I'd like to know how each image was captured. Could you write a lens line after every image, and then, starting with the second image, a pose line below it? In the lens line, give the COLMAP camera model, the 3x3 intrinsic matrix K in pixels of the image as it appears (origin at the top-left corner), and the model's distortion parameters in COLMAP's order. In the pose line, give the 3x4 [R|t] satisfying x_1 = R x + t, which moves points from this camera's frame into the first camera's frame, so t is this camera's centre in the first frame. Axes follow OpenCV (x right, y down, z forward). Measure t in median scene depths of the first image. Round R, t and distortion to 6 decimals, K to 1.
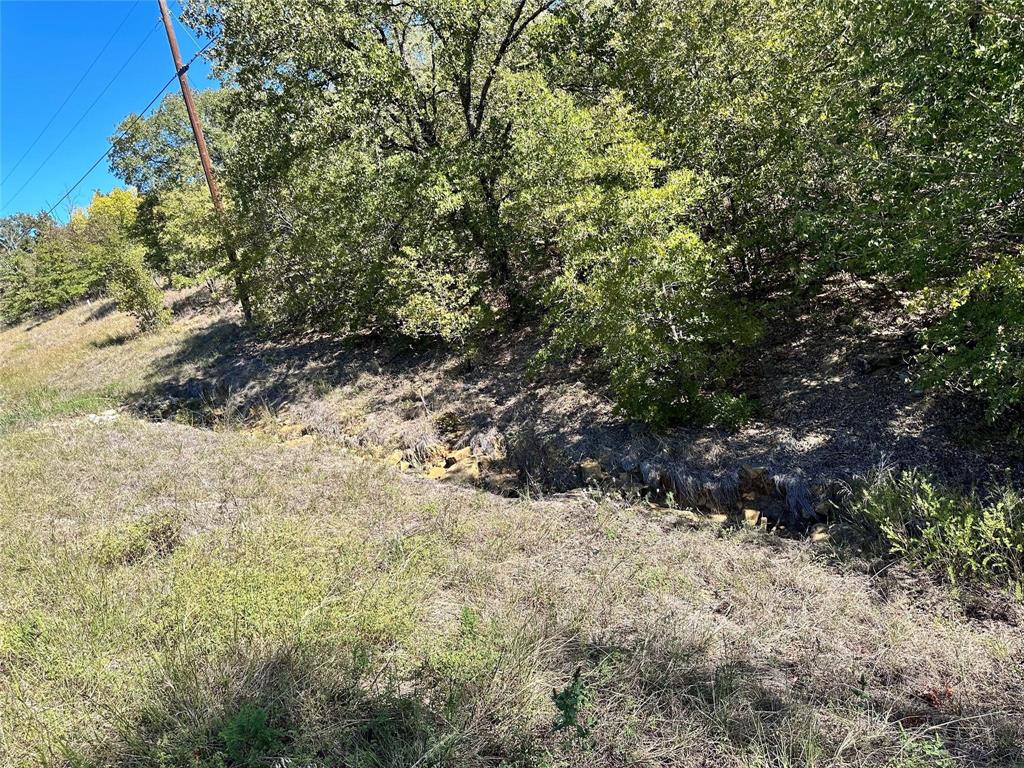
lens RADIAL K [[712.6, 0, 526.5], [0, 712.6, 384.4], [0, 0, 1]] dist [0.052868, -0.064257]
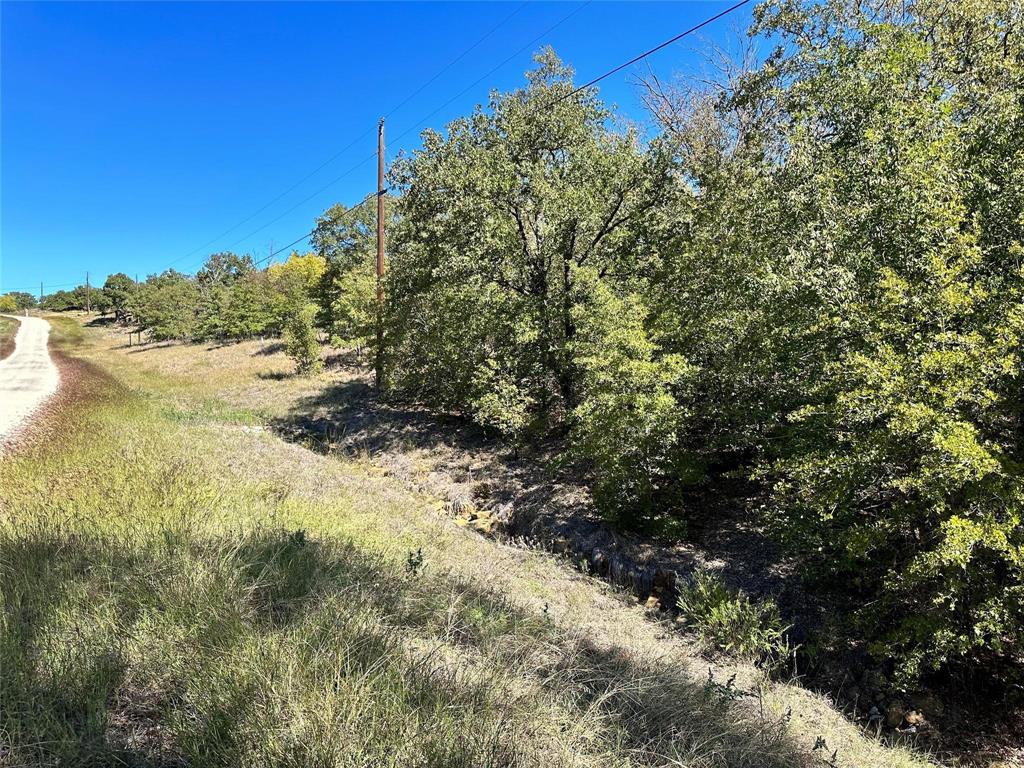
lens RADIAL K [[712.6, 0, 513.1], [0, 712.6, 384.6], [0, 0, 1]] dist [0.052868, -0.064257]
pose [[0.953368, 0.229448, -0.196069, 0.157428], [-0.257216, 0.957554, -0.130120, 0.021393], [0.157891, 0.174484, 0.971919, -0.324346]]
